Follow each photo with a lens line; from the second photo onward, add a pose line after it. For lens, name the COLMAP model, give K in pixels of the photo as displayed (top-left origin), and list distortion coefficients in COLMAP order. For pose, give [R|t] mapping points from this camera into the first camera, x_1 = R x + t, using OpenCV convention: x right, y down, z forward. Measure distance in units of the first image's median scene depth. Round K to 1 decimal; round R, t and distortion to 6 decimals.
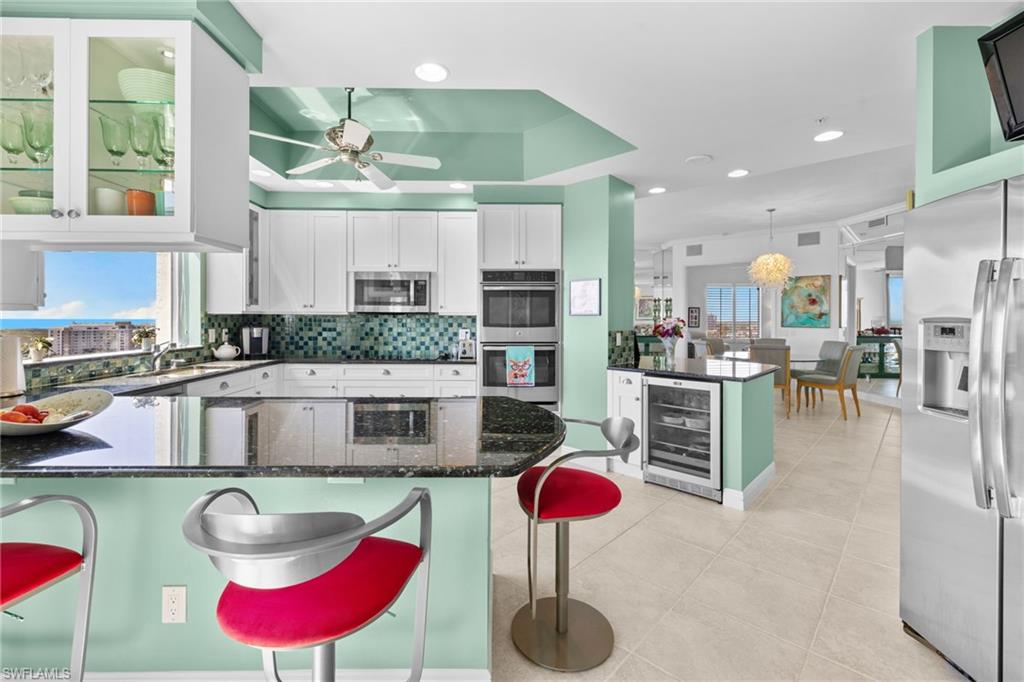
lens RADIAL K [[431.6, 0, 505.1], [0, 431.6, 319.7], [0, 0, 1]] dist [-0.000850, -0.000123]
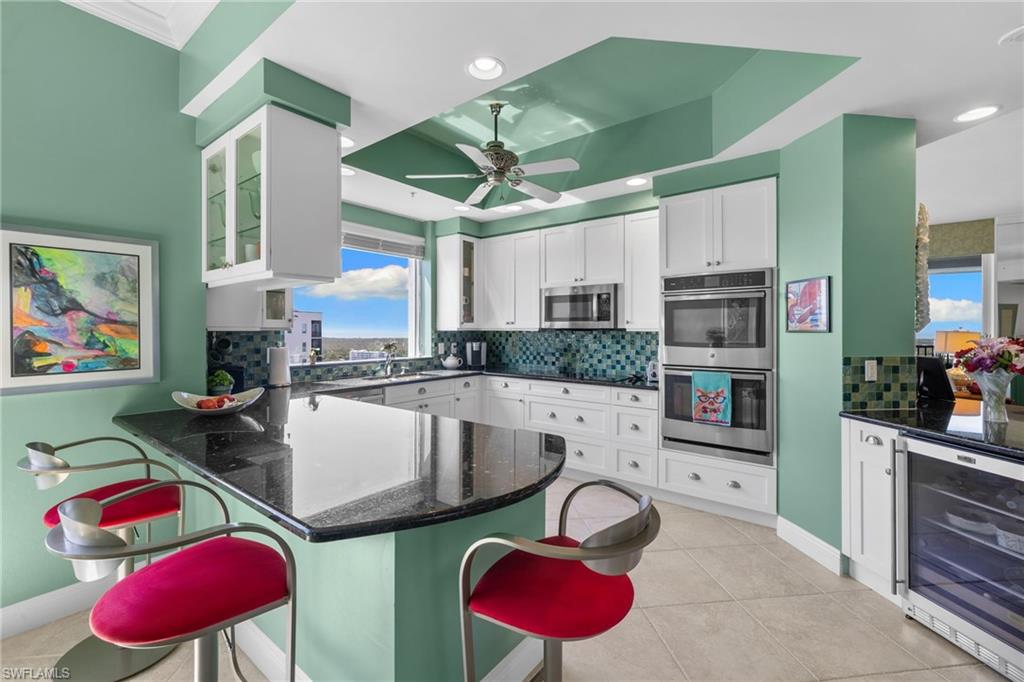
lens RADIAL K [[428.7, 0, 513.7], [0, 428.7, 330.3], [0, 0, 1]] dist [0.001018, 0.000226]
pose [[0.780527, -0.001624, -0.625120, 0.235863], [-0.001984, 0.999985, -0.005076, -0.008444], [0.625119, 0.005202, 0.780512, 0.177992]]
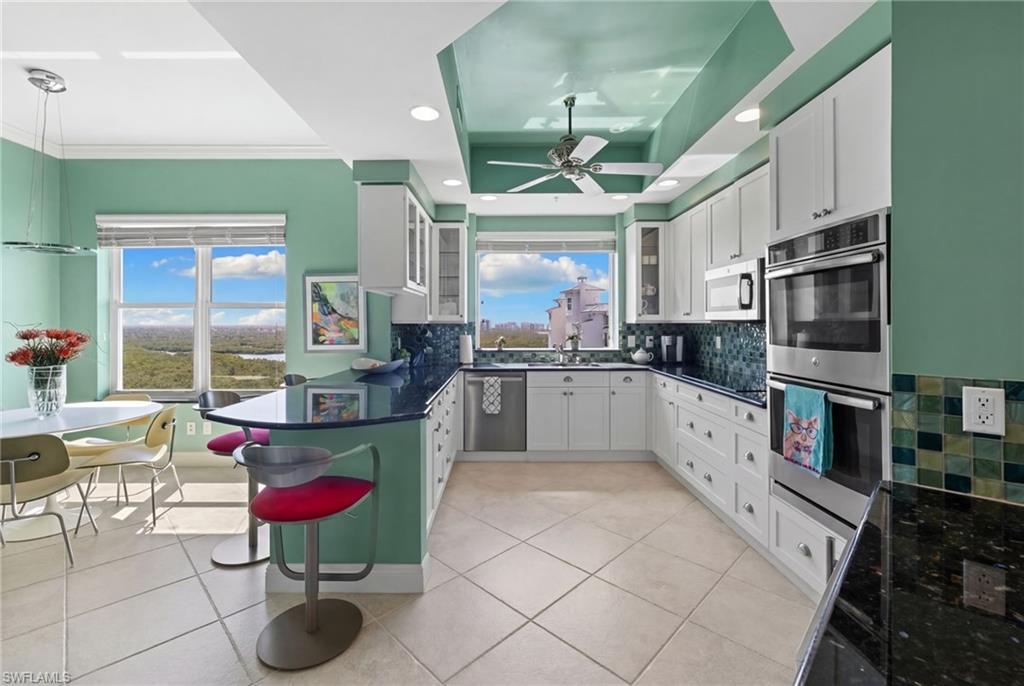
lens RADIAL K [[439.0, 0, 506.2], [0, 439.0, 322.8], [0, 0, 1]] dist [0.001539, 0.000152]
pose [[-0.013297, -0.003322, -0.999906, 0.527904], [-0.003730, 0.999988, -0.003273, -0.008783], [0.999905, 0.003686, -0.013309, 0.660405]]
